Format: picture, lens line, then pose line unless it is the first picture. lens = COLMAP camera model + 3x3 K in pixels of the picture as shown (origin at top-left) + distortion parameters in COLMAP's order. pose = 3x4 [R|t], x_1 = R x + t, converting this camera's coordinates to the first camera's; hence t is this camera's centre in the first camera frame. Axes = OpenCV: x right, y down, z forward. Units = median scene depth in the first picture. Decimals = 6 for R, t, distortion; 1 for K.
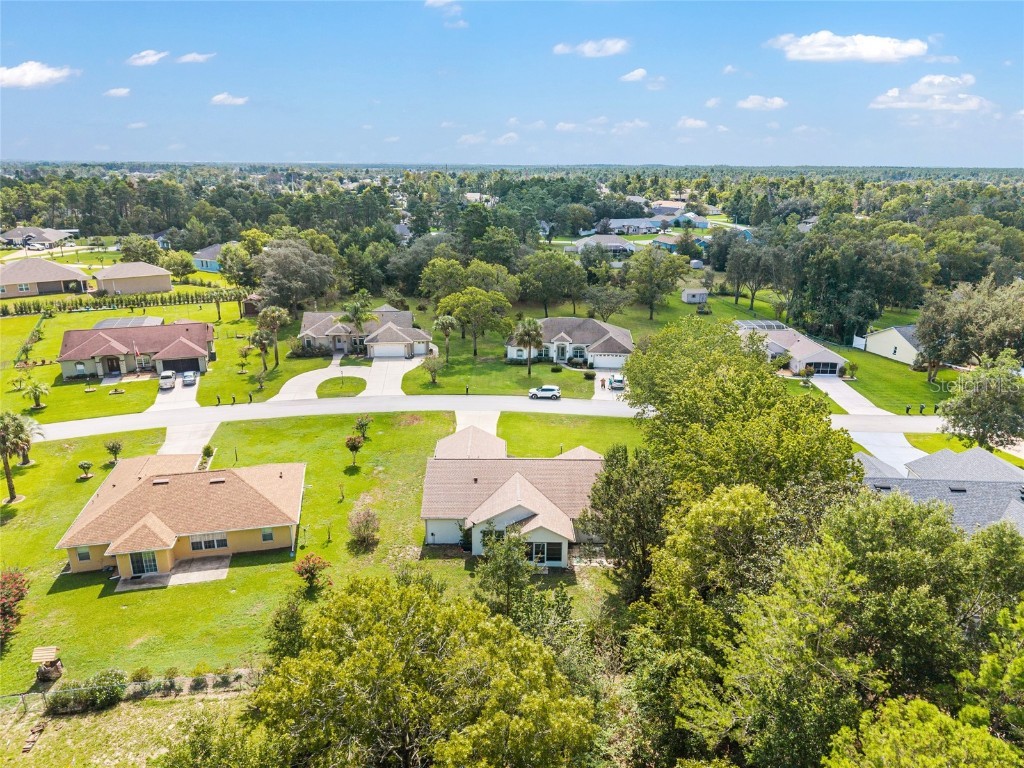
lens RADIAL K [[680.7, 0, 500.5], [0, 680.7, 387.5], [0, 0, 1]] dist [0.061443, -0.084888]
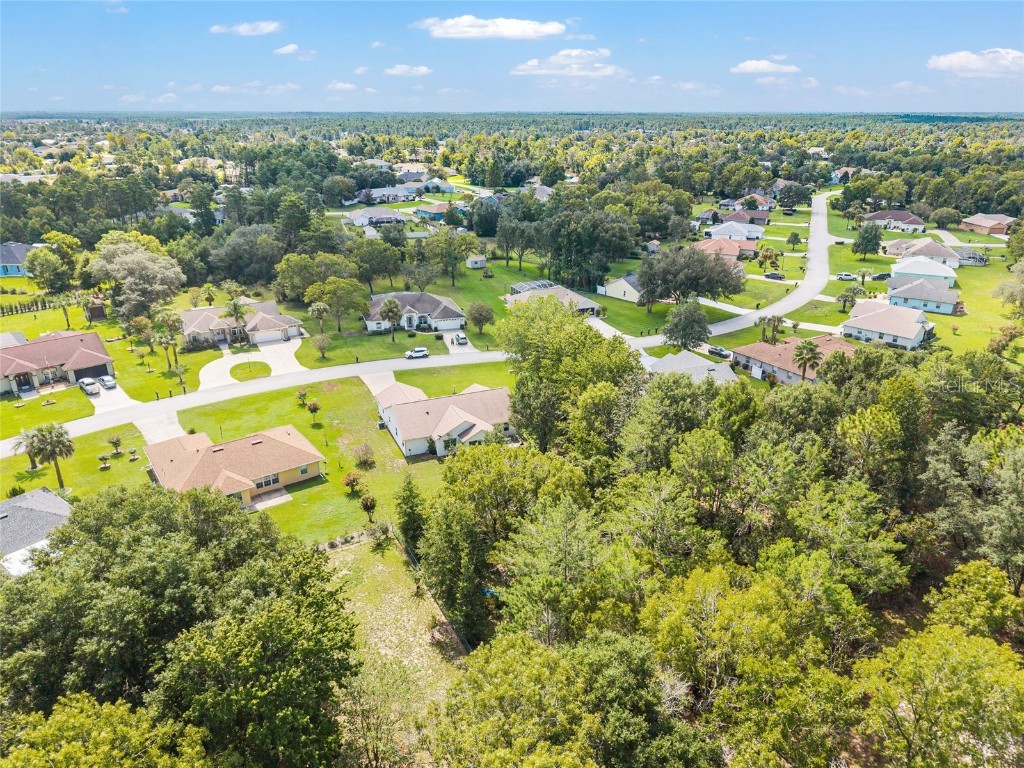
lens RADIAL K [[680.7, 0, 500.5], [0, 680.7, 387.5], [0, 0, 1]] dist [0.061443, -0.084888]
pose [[0.922564, -0.151586, 0.354821, -0.233335], [0.126708, 0.987620, 0.092476, -0.025359], [-0.364446, -0.040357, 0.930350, -0.286175]]
